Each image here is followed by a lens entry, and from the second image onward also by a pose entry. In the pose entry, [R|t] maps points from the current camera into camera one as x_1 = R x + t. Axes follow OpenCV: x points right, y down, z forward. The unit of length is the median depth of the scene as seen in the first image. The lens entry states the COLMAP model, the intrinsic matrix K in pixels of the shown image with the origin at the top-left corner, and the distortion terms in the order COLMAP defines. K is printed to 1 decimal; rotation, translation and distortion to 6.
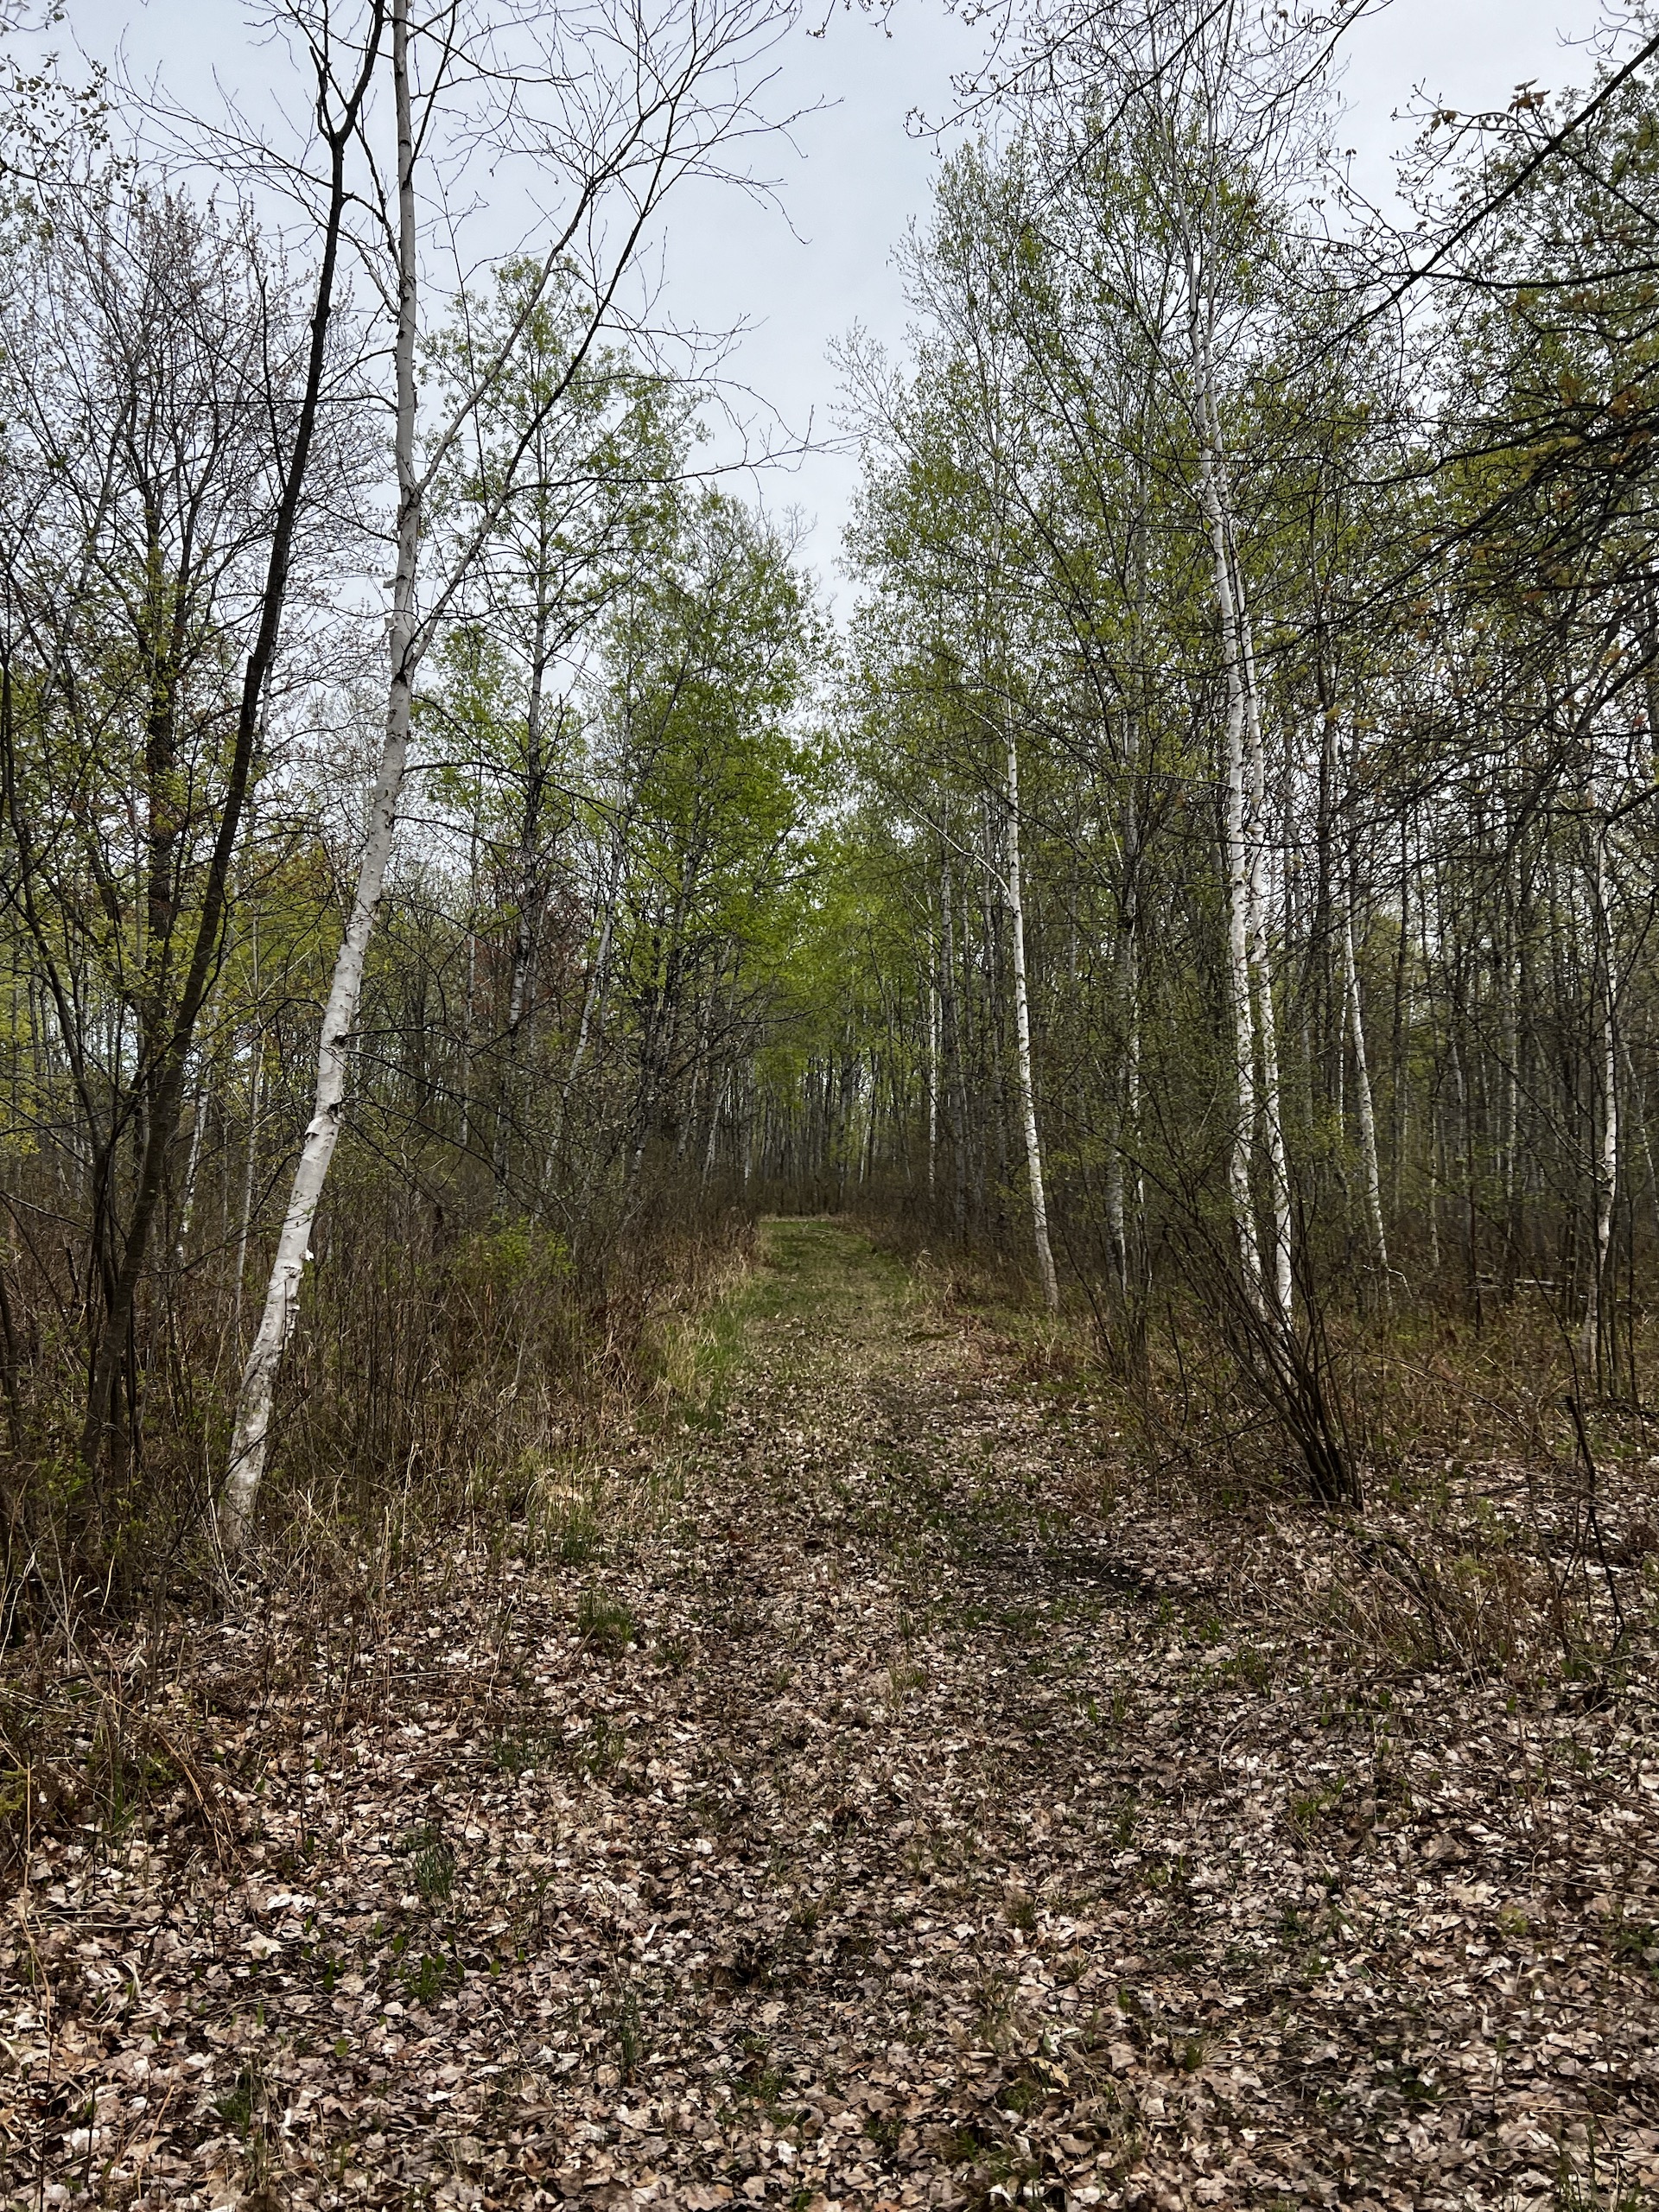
lens RADIAL K [[1731.1, 0, 829.5], [0, 1731.1, 1106.0], [0, 0, 1]] dist [0.045059, -0.001969]
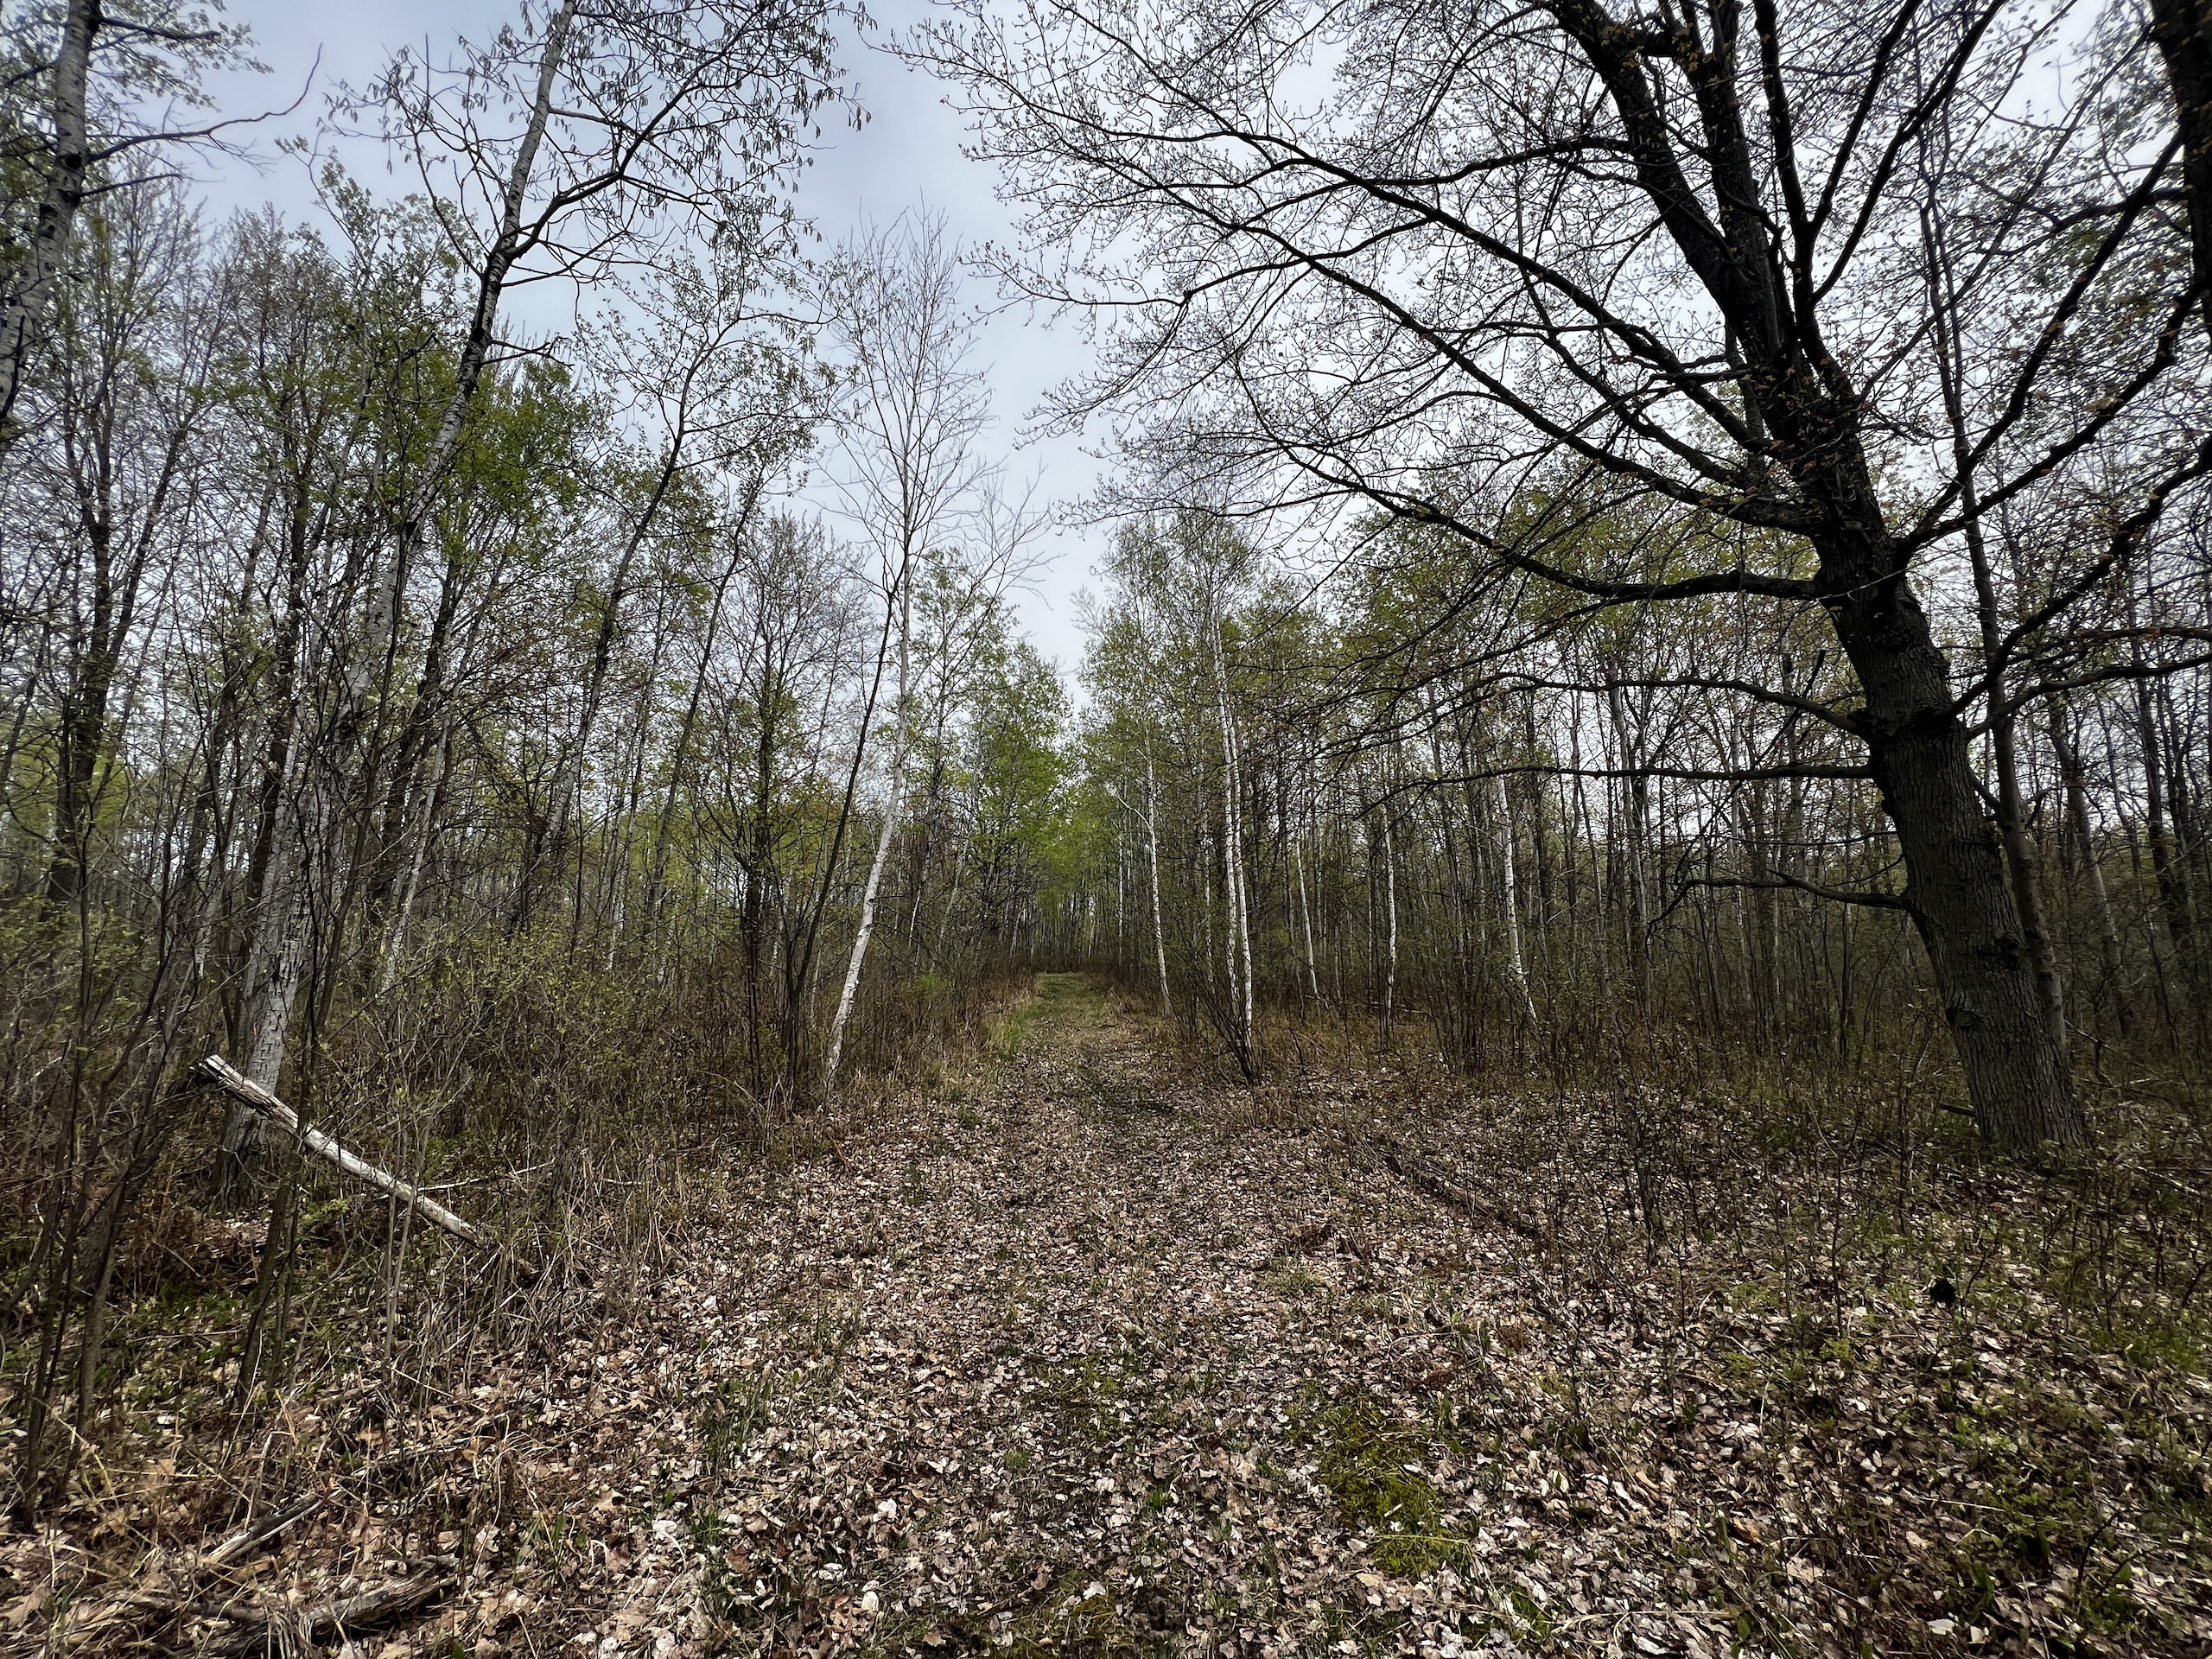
lens RADIAL K [[887.9, 0, 1095.0], [0, 887.9, 817.7], [0, 0, 1]] dist [-0.000373, -0.000004]
pose [[0.999764, 0.011463, 0.018462, 0.011061], [-0.009337, 0.993734, -0.111382, -0.005043], [-0.019623, 0.111184, 0.993606, -0.124328]]
